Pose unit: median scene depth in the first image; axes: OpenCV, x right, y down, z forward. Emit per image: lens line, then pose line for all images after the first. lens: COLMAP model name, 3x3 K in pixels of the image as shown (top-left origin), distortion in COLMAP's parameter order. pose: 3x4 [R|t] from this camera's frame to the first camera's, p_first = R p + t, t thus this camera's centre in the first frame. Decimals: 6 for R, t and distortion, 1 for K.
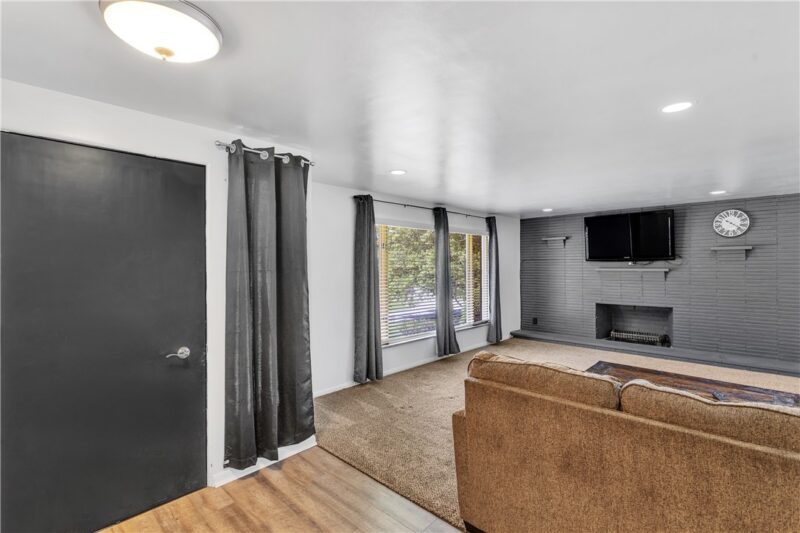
lens RADIAL K [[376.1, 0, 394.7], [0, 376.1, 265.6], [0, 0, 1]] dist [0.001532, 0.000422]
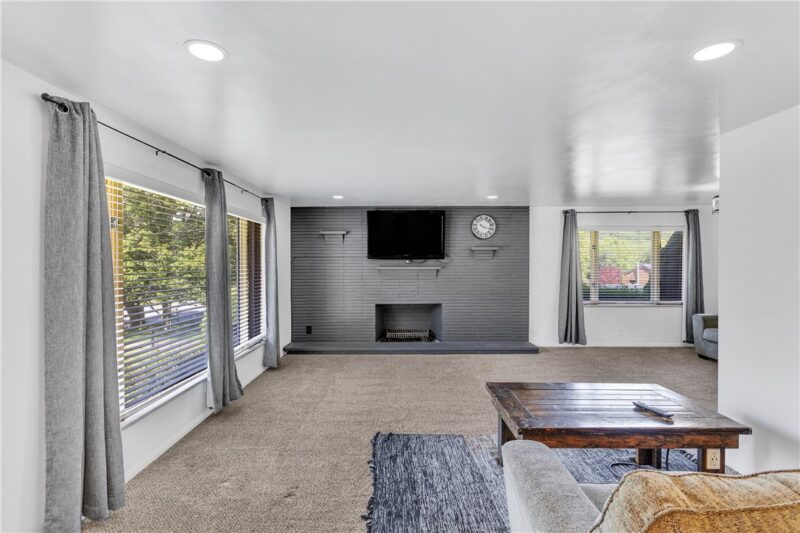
lens RADIAL K [[376.1, 0, 394.7], [0, 376.1, 265.6], [0, 0, 1]] dist [0.001532, 0.000422]
pose [[0.722021, -0.001822, 0.691868, -0.085764], [-0.000213, 0.999996, 0.002855, 0.001840], [-0.691871, -0.002209, 0.722018, 0.322401]]
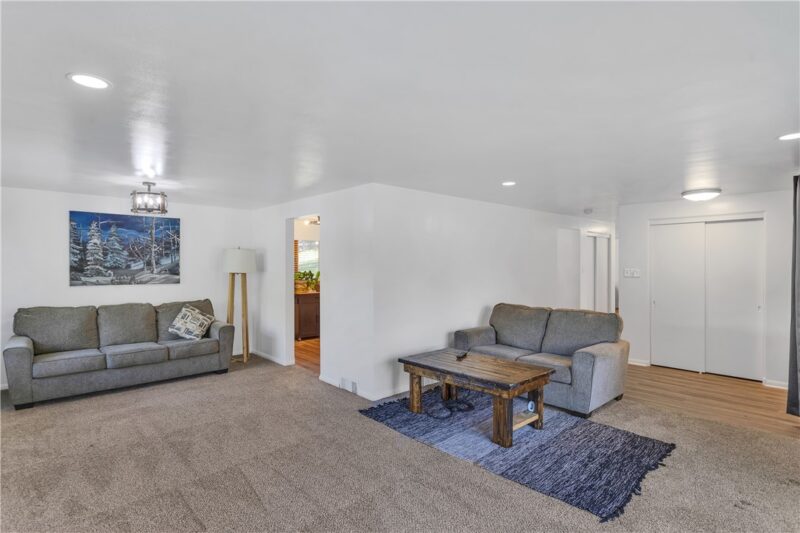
lens RADIAL K [[407.5, 0, 392.0], [0, 407.5, 265.3], [0, 0, 1]] dist [0.000391, 0.000478]
pose [[-0.997799, 0.004857, 0.066132, 0.427781], [0.005473, 0.999943, 0.009139, -0.012187], [-0.066083, 0.009481, -0.997769, 1.105297]]
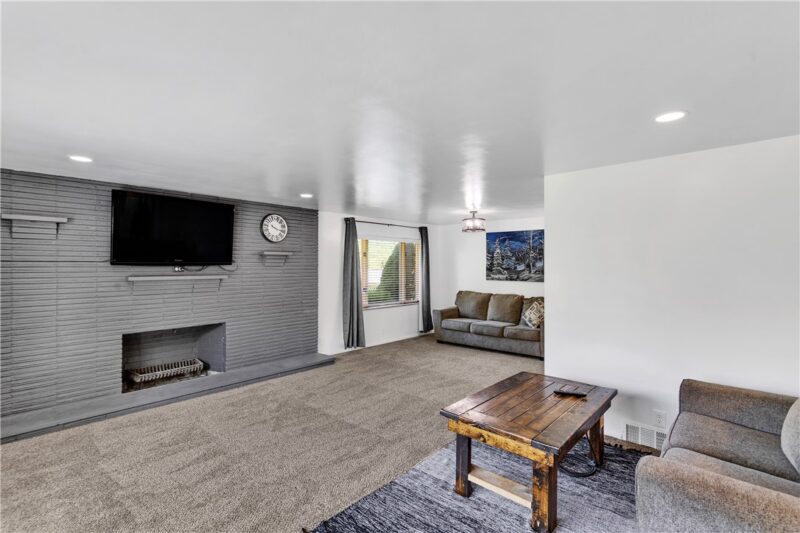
lens RADIAL K [[376.1, 0, 394.7], [0, 376.1, 265.6], [0, 0, 1]] dist [0.001532, 0.000422]
pose [[-0.022867, 0.007069, 0.999714, -0.090614], [0.004541, 0.999965, -0.006967, -0.005406], [-0.999728, 0.004381, -0.022899, 0.634893]]
